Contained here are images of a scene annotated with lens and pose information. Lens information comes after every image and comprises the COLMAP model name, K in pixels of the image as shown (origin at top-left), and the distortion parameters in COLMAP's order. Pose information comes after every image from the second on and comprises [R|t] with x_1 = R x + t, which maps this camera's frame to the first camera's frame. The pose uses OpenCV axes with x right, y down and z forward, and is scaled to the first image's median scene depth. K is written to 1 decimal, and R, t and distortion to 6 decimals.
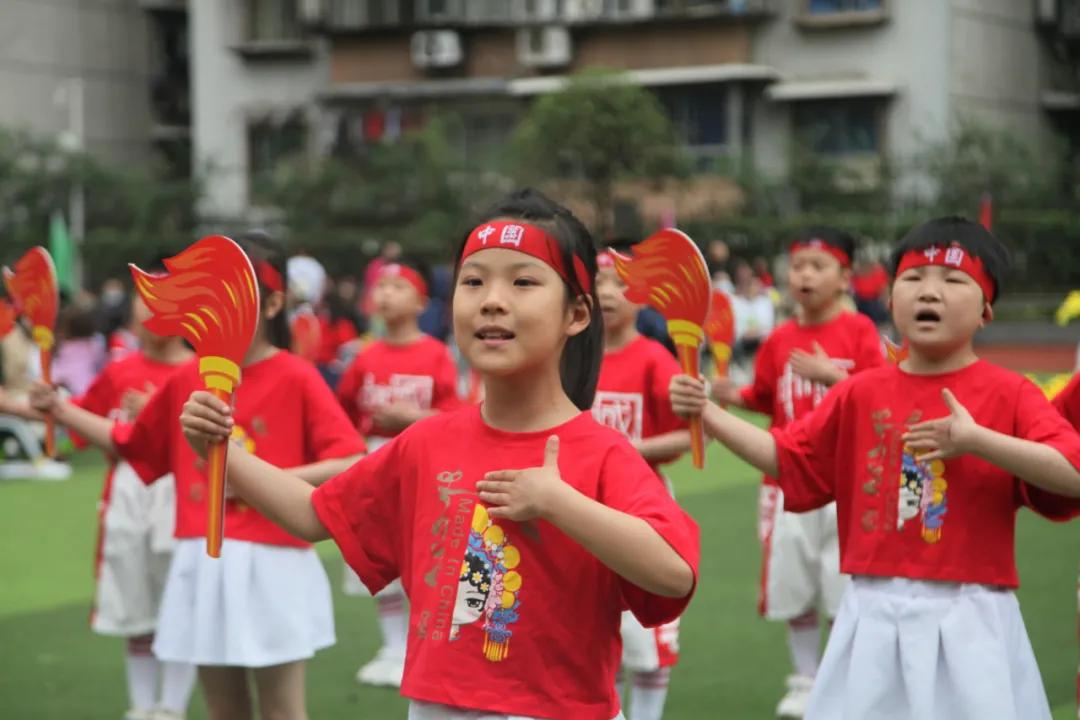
lens RADIAL K [[2676.2, 0, 536.0], [0, 2676.2, 366.0], [0, 0, 1]] dist [0.637756, 0.000000]
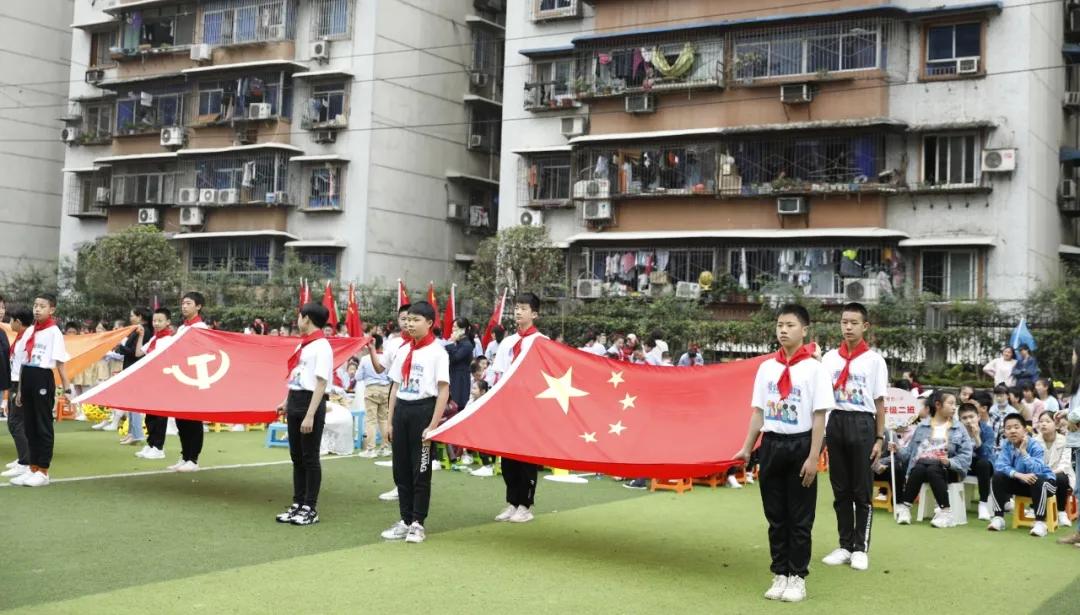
lens RADIAL K [[1253.3, 0, 536.6], [0, 1253.3, 270.1], [0, 0, 1]] dist [0.002565, 0.000000]
pose [[0.996774, 0.042431, -0.068133, 0.324130], [-0.048483, 0.994781, -0.089776, -0.010442], [0.063969, 0.092789, 0.993629, 0.117688]]
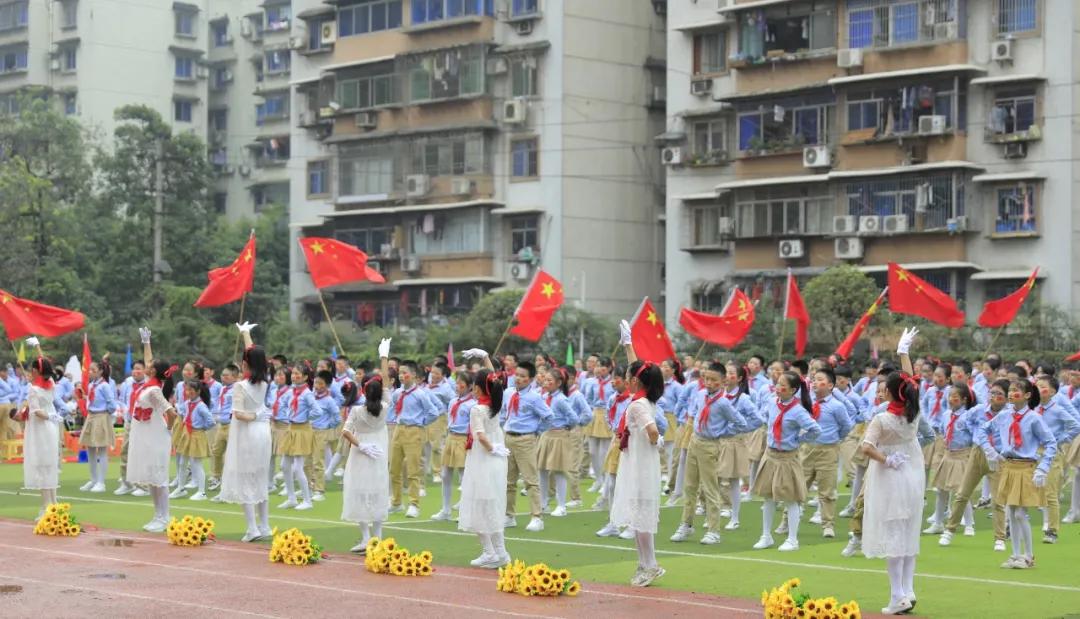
lens RADIAL K [[2077.6, 0, 555.2], [0, 2077.6, 339.0], [0, 0, 1]] dist [0.011195, 0.000000]
pose [[0.960330, 0.009865, -0.278691, 0.196573], [-0.024334, 0.998526, -0.048507, 0.007473], [0.277801, 0.053365, 0.959155, -0.317968]]
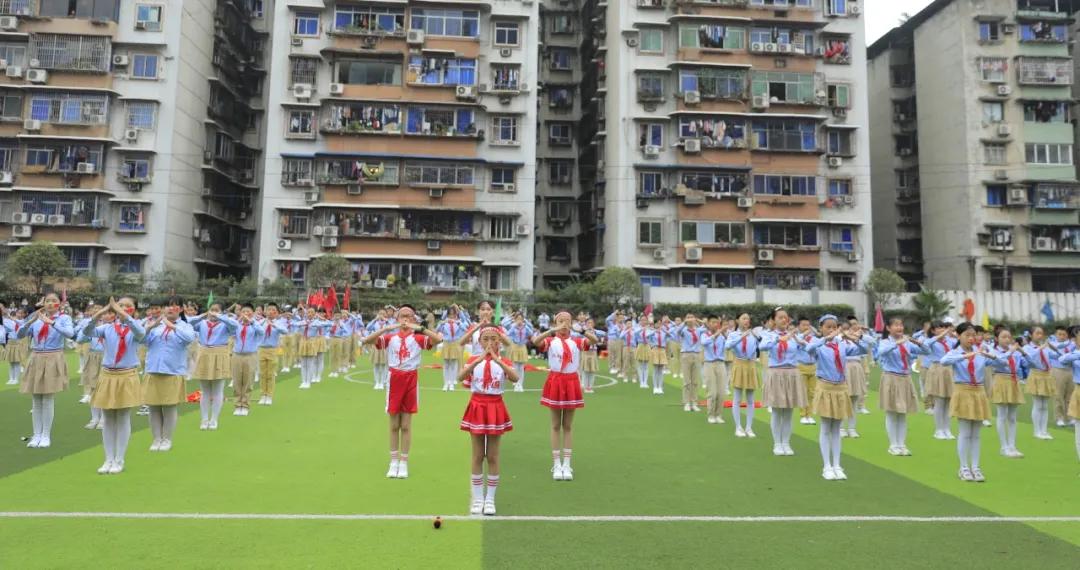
lens RADIAL K [[821.5, 0, 536.3], [0, 821.5, 210.3], [0, 0, 1]] dist [-0.010558, 0.015532]
pose [[0.840869, 0.092350, 0.533301, -0.004310], [-0.008091, 0.987370, -0.158223, -0.001858], [-0.541178, 0.128731, 0.830997, -0.070322]]
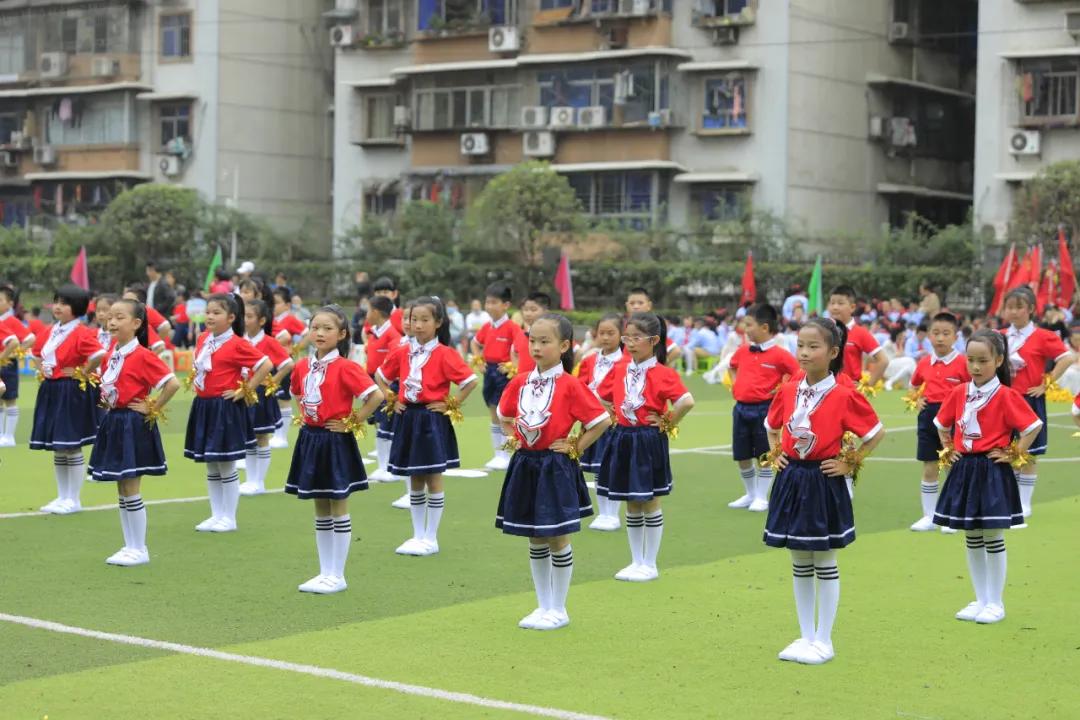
lens RADIAL K [[2075.6, 0, 549.9], [0, 2075.6, 366.3], [0, 0, 1]] dist [0.002979, 0.000000]
pose [[0.990081, 0.030464, -0.137155, 0.176643], [-0.030179, 0.999536, 0.004153, 0.001034], [0.137217, 0.000027, 0.990541, -0.154295]]
